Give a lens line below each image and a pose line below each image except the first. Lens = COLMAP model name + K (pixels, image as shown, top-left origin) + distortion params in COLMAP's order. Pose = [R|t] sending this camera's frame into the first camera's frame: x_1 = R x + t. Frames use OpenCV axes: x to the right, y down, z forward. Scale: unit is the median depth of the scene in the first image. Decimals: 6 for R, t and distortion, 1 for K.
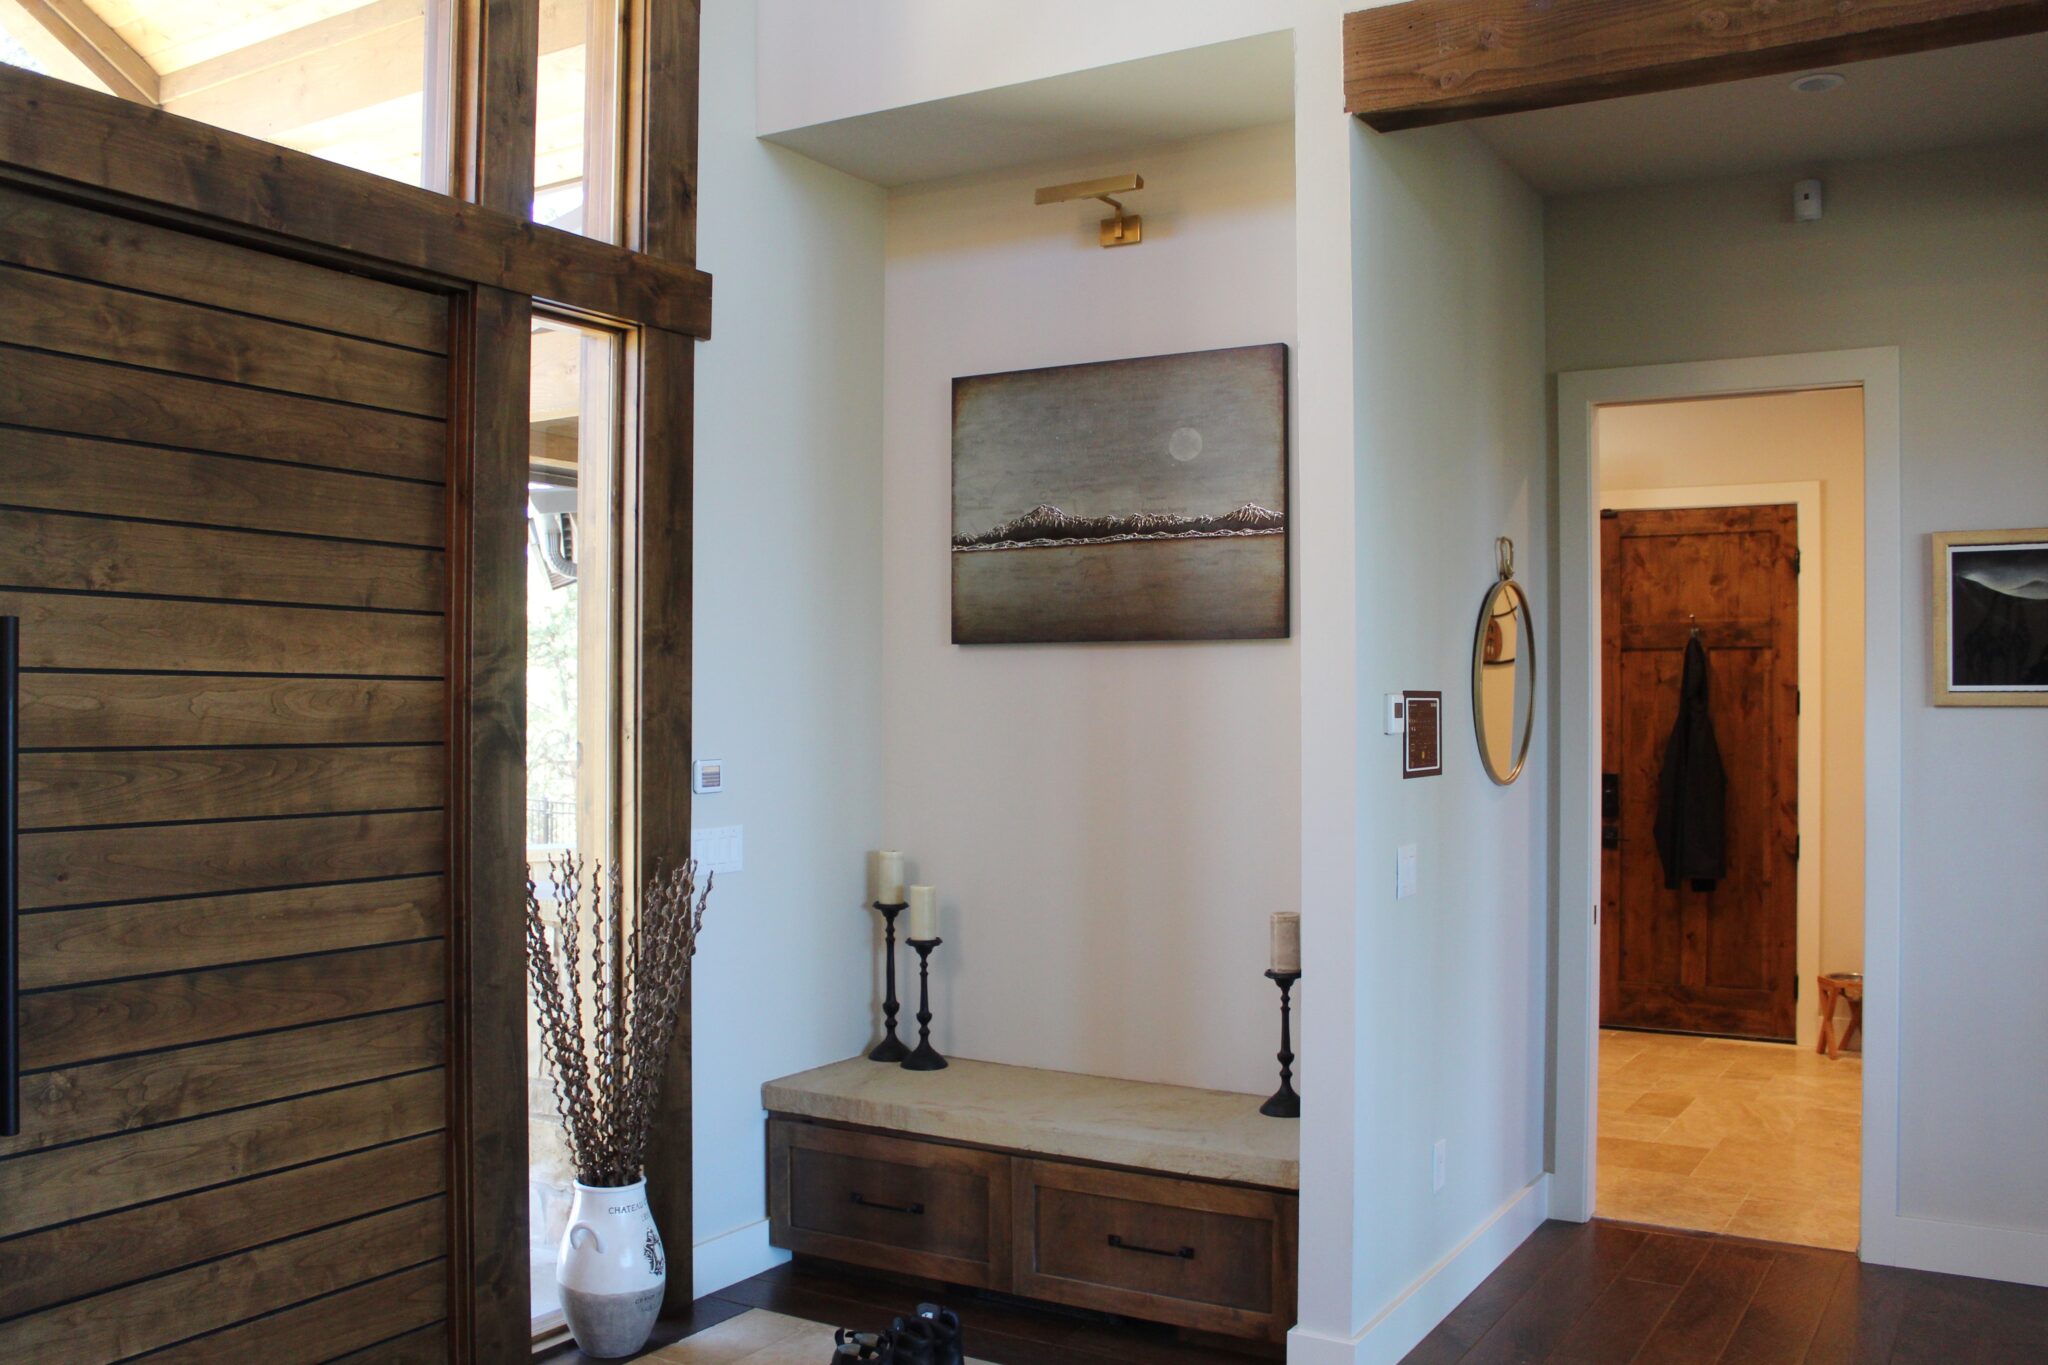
lens RADIAL K [[1830.7, 0, 1024.0], [0, 1830.7, 682.5], [0, 0, 1]] dist [0.003608, 0.011317]
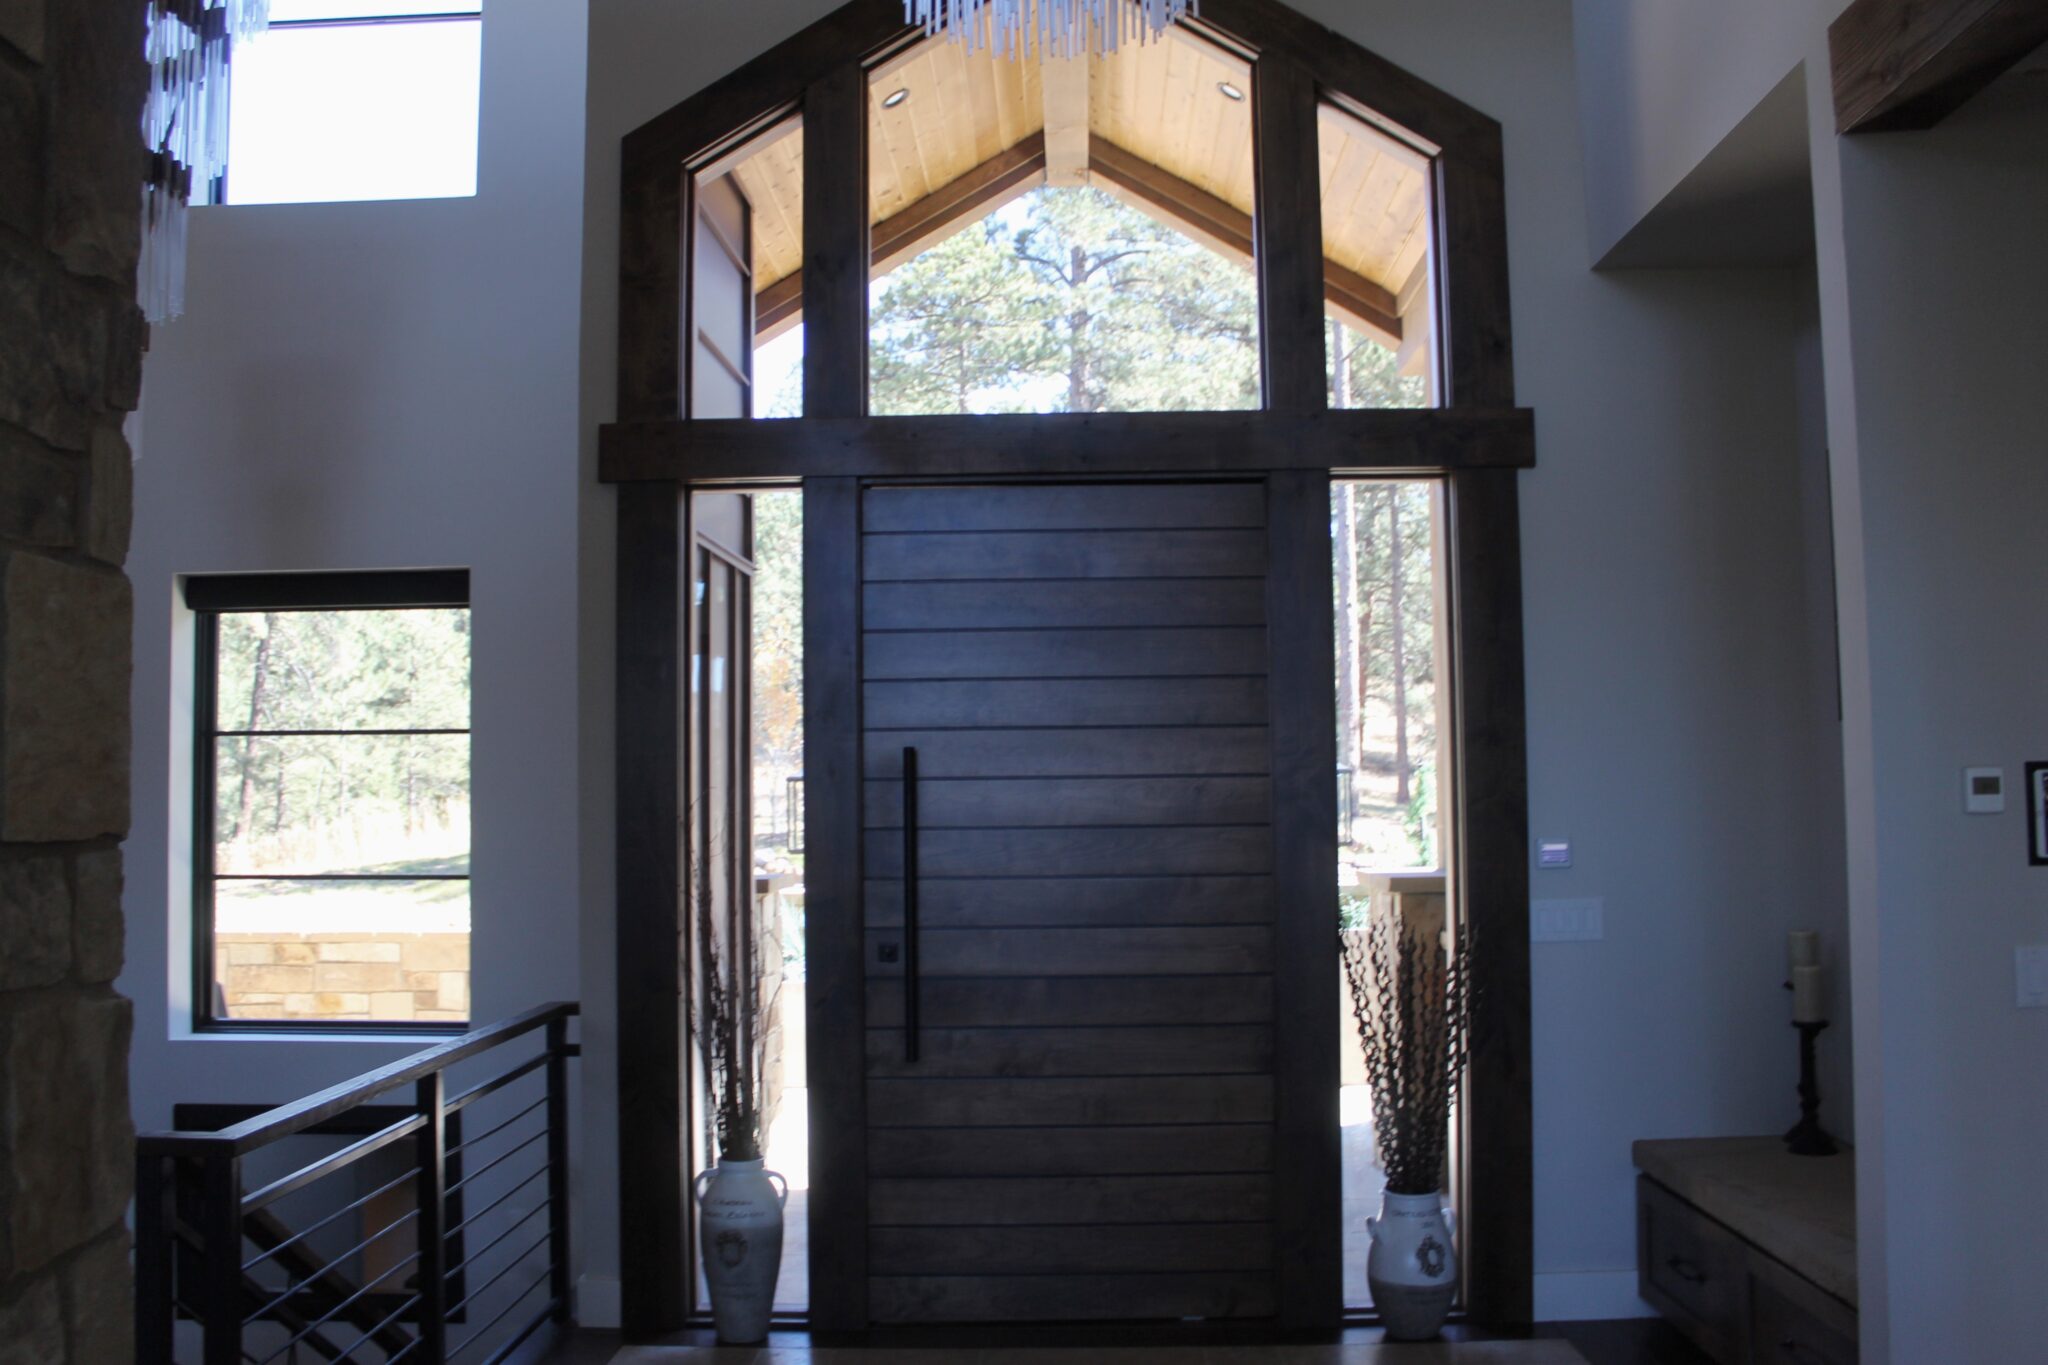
lens RADIAL K [[1669.2, 0, 1024.0], [0, 1669.2, 682.5], [0, 0, 1]] dist [-0.052674, 0.005671]
pose [[0.541976, -0.066683, -0.837744, 0.605611], [0.027192, 0.997717, -0.061825, 0.001144], [0.839954, 0.010727, 0.542552, 0.214060]]
